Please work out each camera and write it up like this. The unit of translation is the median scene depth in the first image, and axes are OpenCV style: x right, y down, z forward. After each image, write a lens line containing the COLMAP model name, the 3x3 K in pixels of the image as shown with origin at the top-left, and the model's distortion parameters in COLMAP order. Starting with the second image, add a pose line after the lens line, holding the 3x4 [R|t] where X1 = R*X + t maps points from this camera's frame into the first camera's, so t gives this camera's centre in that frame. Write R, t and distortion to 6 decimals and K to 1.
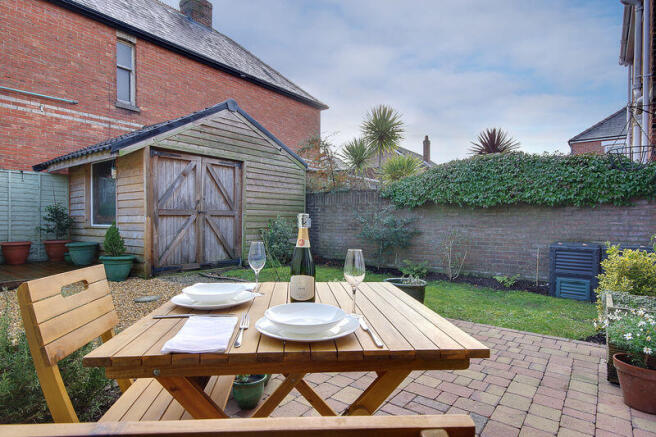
lens RADIAL K [[361.5, 0, 327.0], [0, 361.5, 222.5], [0, 0, 1]] dist [0.006060, 0.000241]
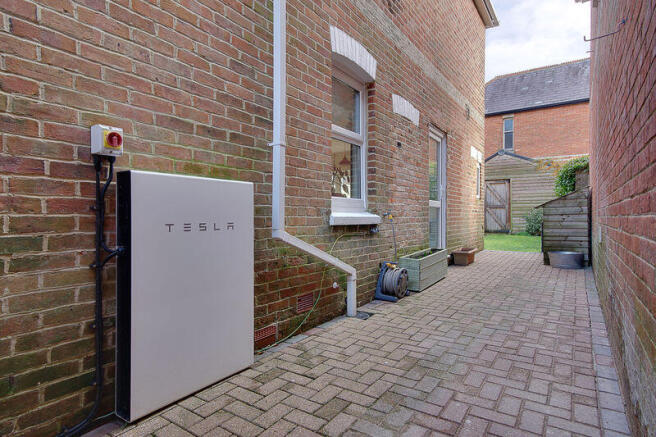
lens RADIAL K [[364.2, 0, 326.5], [0, 364.2, 211.1], [0, 0, 1]] dist [0.002610, 0.001442]
pose [[0.043051, -0.019402, -0.998884, 1.656242], [-0.008400, 0.999769, -0.019781, 0.046441], [0.999038, 0.009242, 0.042878, -0.040541]]
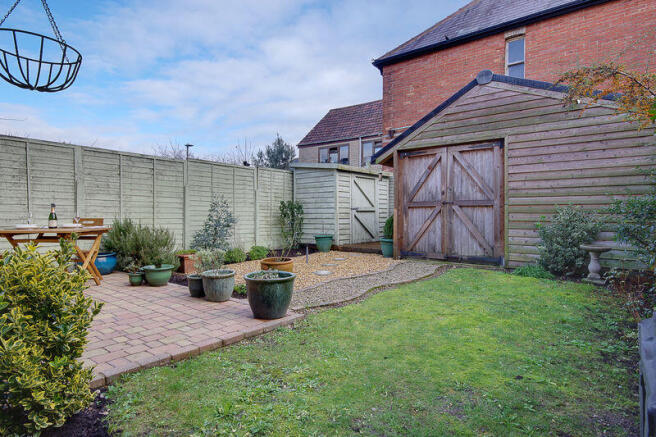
lens RADIAL K [[364.2, 0, 326.5], [0, 364.2, 211.1], [0, 0, 1]] dist [0.002610, 0.001442]
pose [[-0.026972, -0.014028, -0.999538, 0.597601], [-0.014292, 0.999805, -0.013646, 0.010771], [0.999534, 0.013918, -0.027167, 0.639868]]
